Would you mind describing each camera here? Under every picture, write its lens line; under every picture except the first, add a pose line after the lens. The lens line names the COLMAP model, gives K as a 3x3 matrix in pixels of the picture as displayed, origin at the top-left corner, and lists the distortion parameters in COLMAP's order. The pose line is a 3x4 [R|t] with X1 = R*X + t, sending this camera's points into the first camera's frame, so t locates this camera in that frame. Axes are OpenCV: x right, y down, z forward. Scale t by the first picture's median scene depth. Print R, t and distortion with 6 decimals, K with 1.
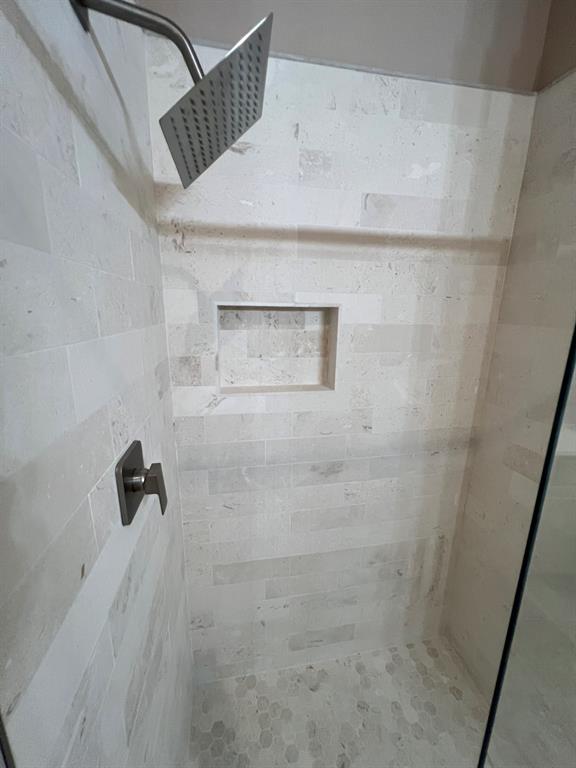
lens RADIAL K [[306.5, 0, 288.0], [0, 306.5, 384.0], [0, 0, 1]] dist [0.000241, 0.000462]
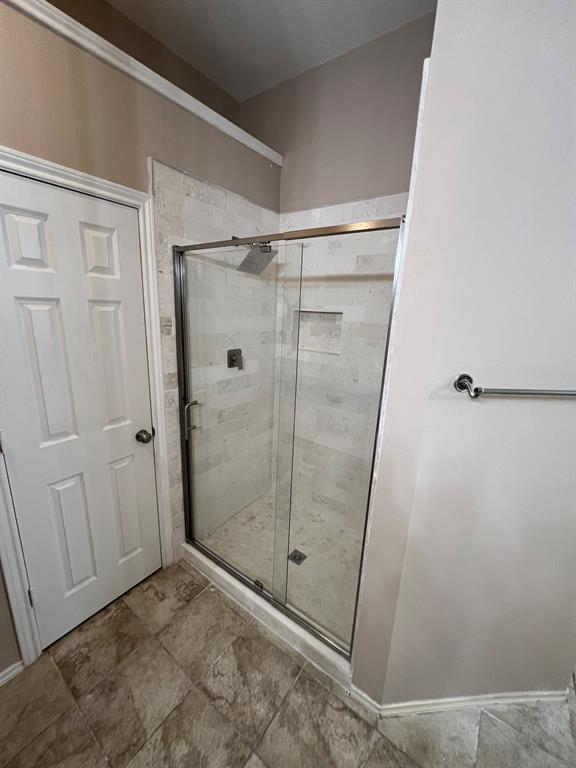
lens RADIAL K [[306.5, 0, 288.0], [0, 306.5, 384.0], [0, 0, 1]] dist [0.000241, 0.000462]
pose [[0.686589, 0.188581, -0.702162, 1.354160], [-0.202502, 0.977160, 0.064427, 0.138649], [0.698275, 0.097955, 0.709096, -0.579854]]
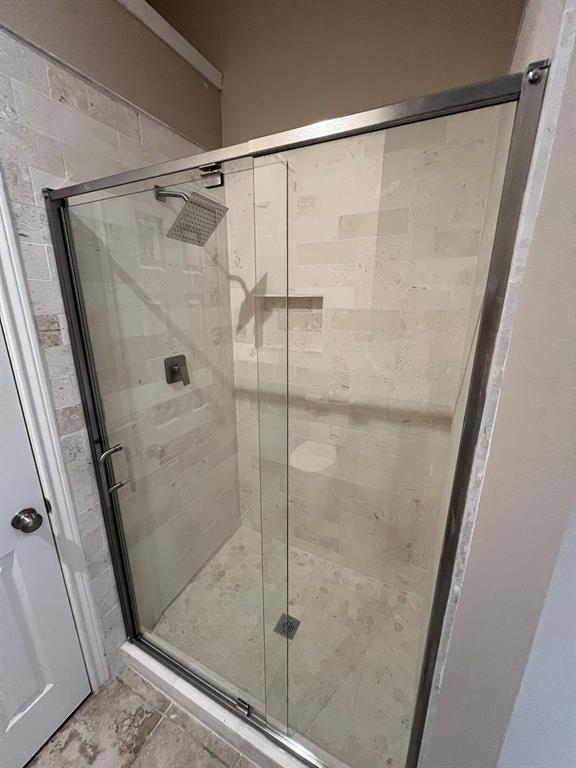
lens RADIAL K [[306.5, 0, 288.0], [0, 306.5, 384.0], [0, 0, 1]] dist [0.000241, 0.000462]
pose [[0.801091, 0.153218, -0.578599, 0.909872], [-0.133888, 0.988057, 0.076273, 0.067479], [0.583375, 0.016366, 0.812038, -0.262045]]
